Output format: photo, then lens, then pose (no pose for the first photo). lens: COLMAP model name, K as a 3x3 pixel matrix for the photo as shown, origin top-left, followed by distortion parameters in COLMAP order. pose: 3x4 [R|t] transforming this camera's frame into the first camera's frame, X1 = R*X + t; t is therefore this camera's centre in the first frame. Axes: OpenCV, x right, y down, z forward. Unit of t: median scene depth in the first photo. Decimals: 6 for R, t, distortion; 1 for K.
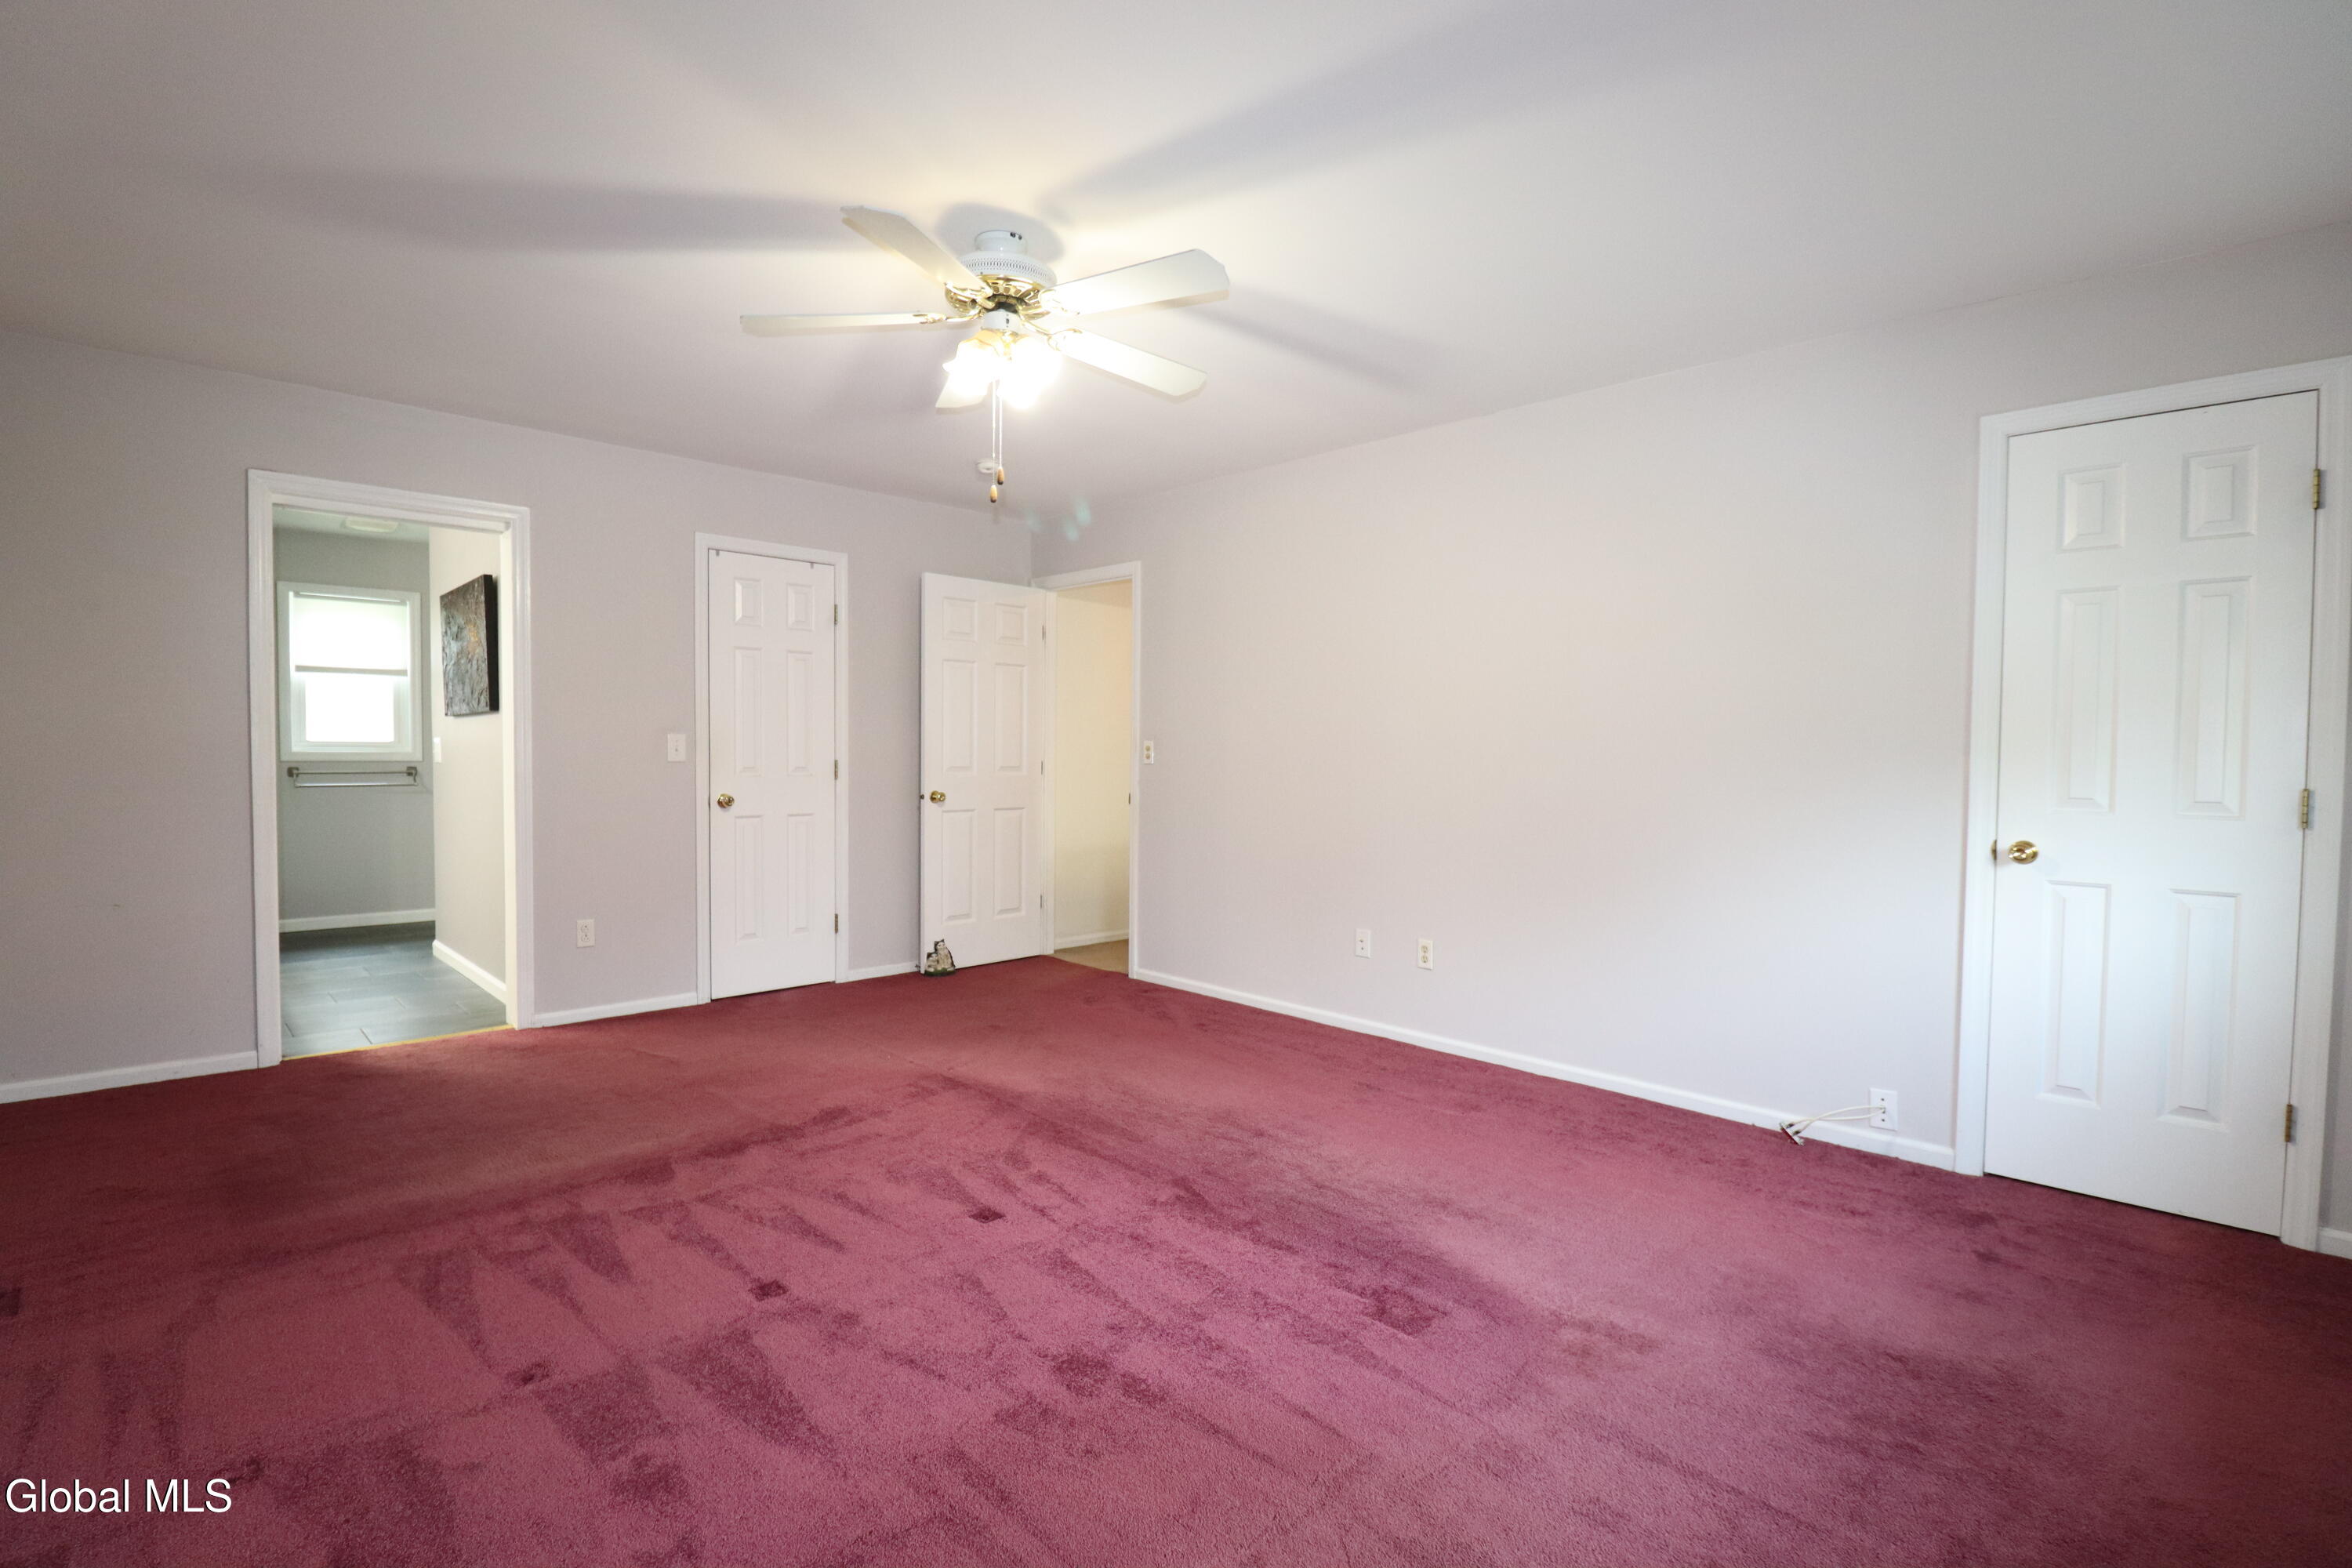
lens RADIAL K [[1091.4, 0, 1182.1], [0, 1091.4, 786.3], [0, 0, 1]] dist [-0.010708, -0.001335]
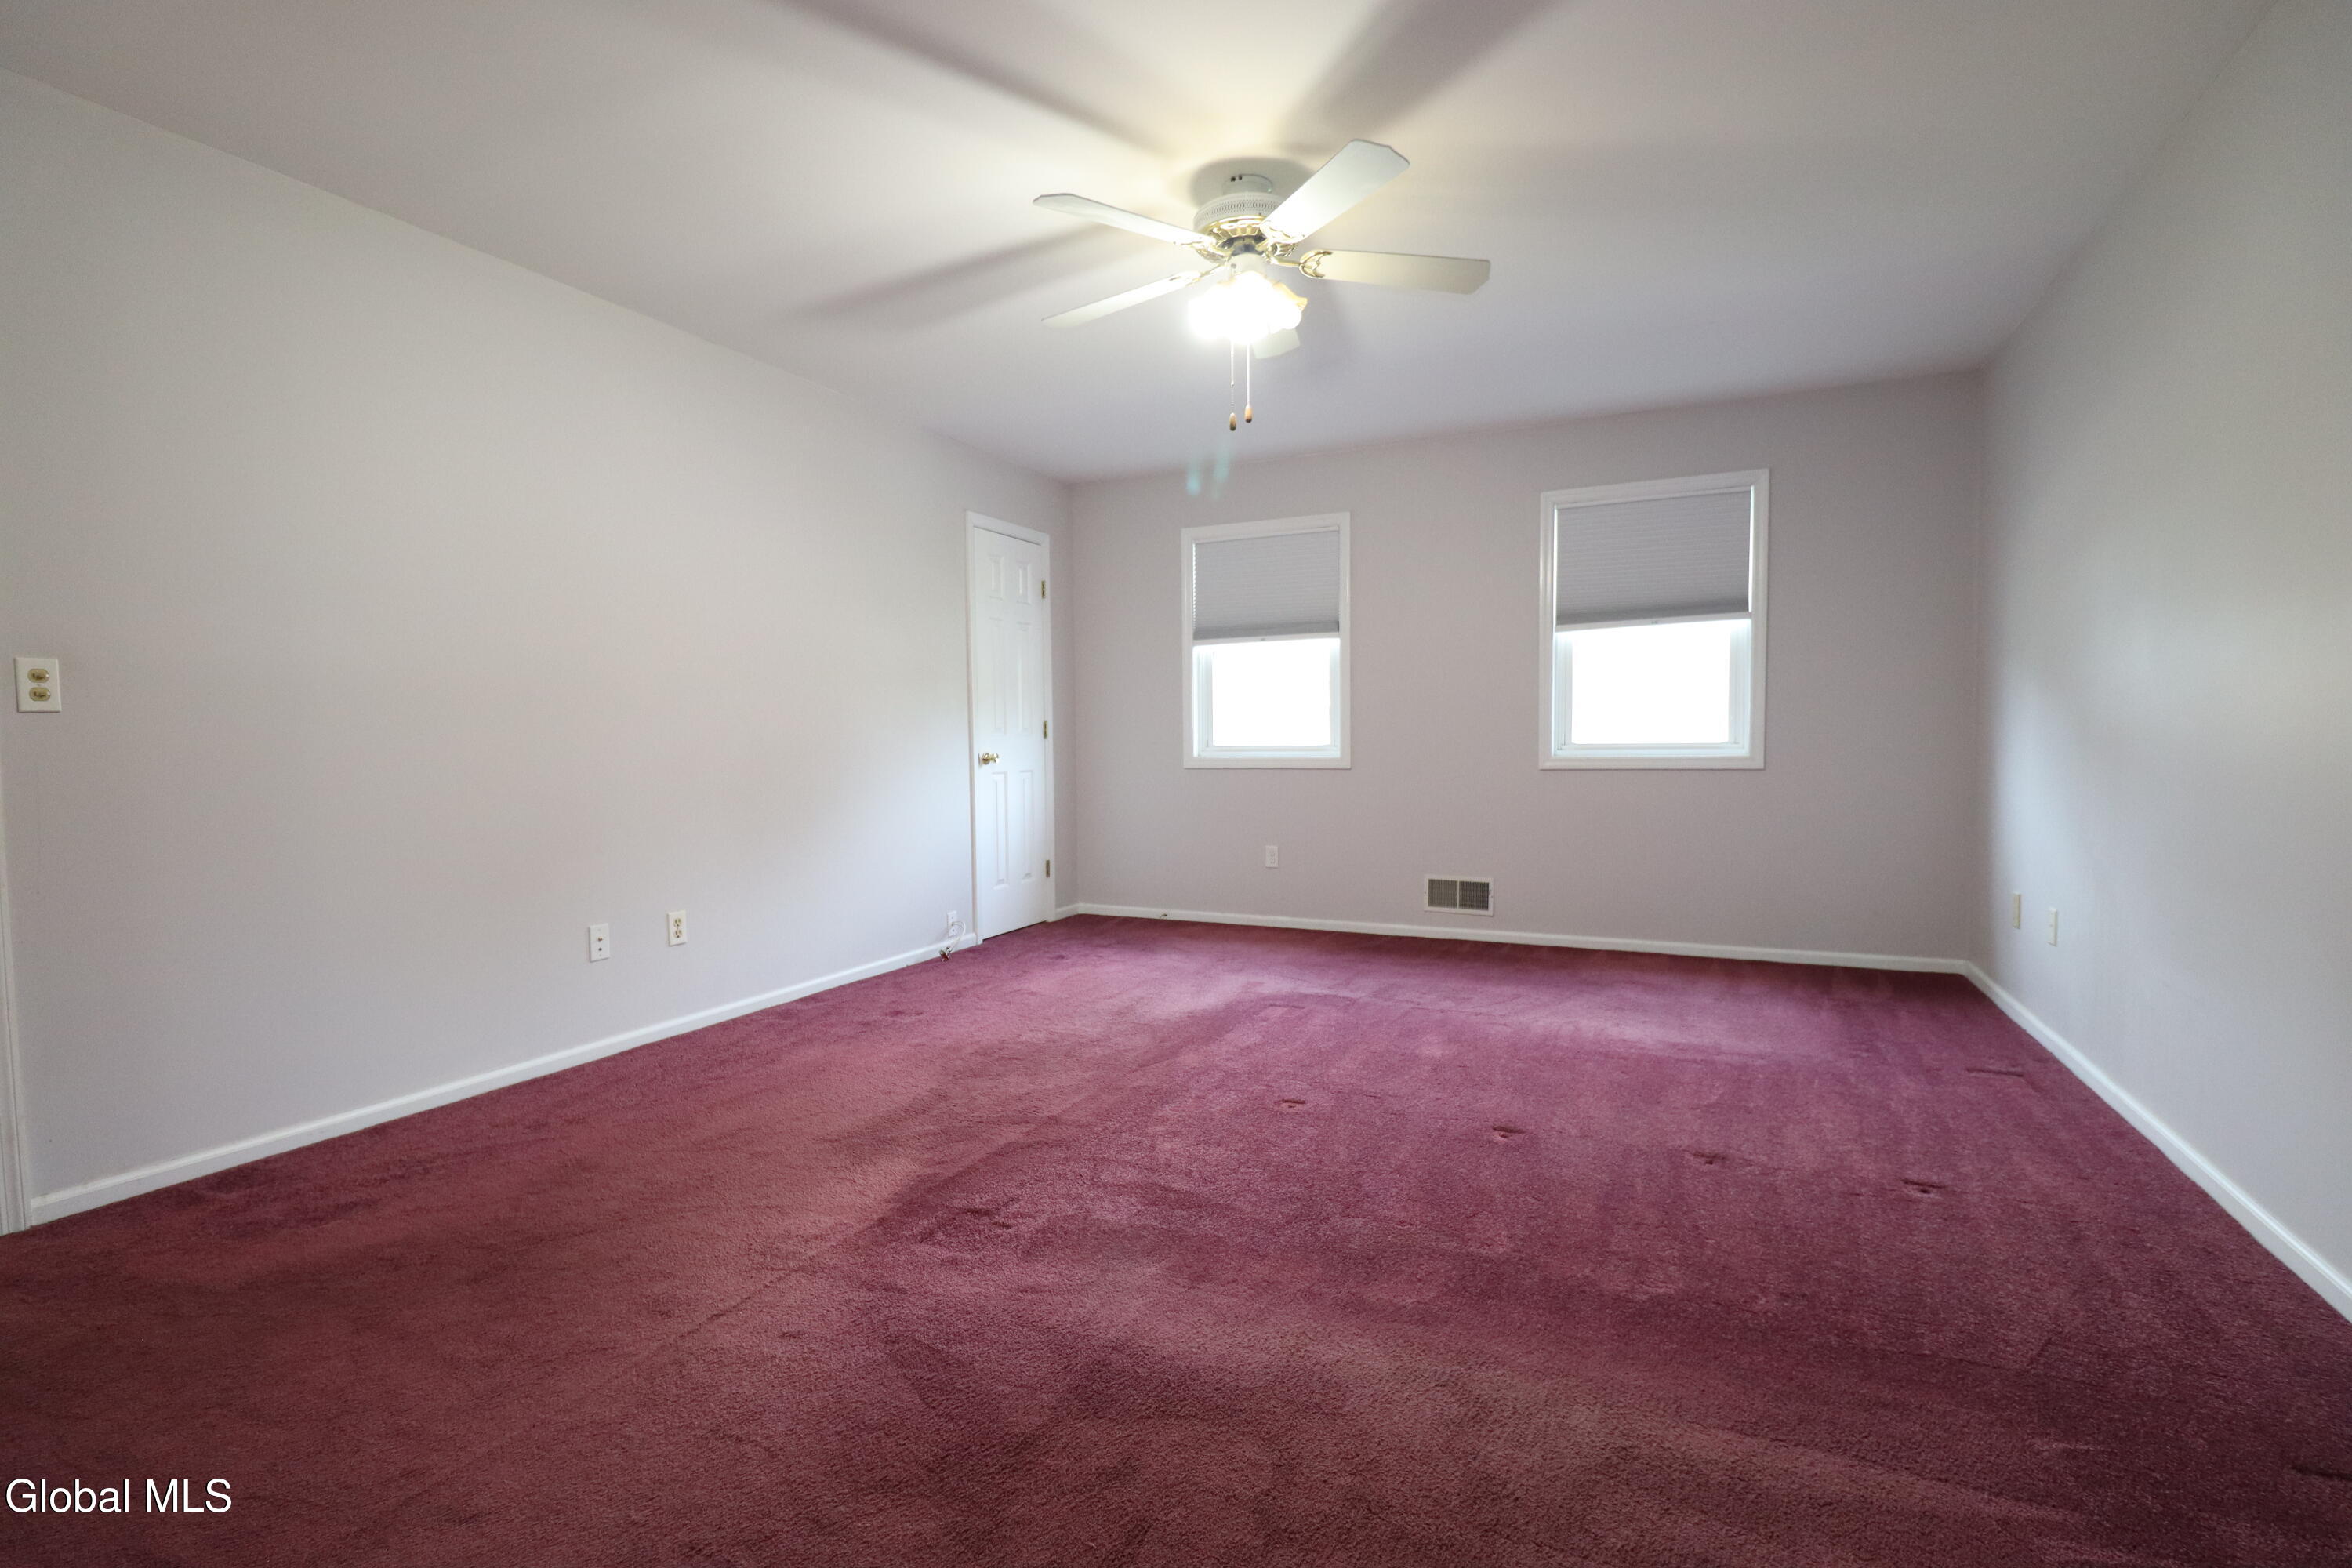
lens RADIAL K [[1091.4, 0, 1175.6], [0, 1091.4, 787.5], [0, 0, 1]] dist [-0.010708, -0.001335]
pose [[-0.352879, -0.053398, 0.934144, -0.751146], [0.033904, 0.996985, 0.069798, -0.005843], [-0.935054, 0.056301, -0.350005, 0.957669]]
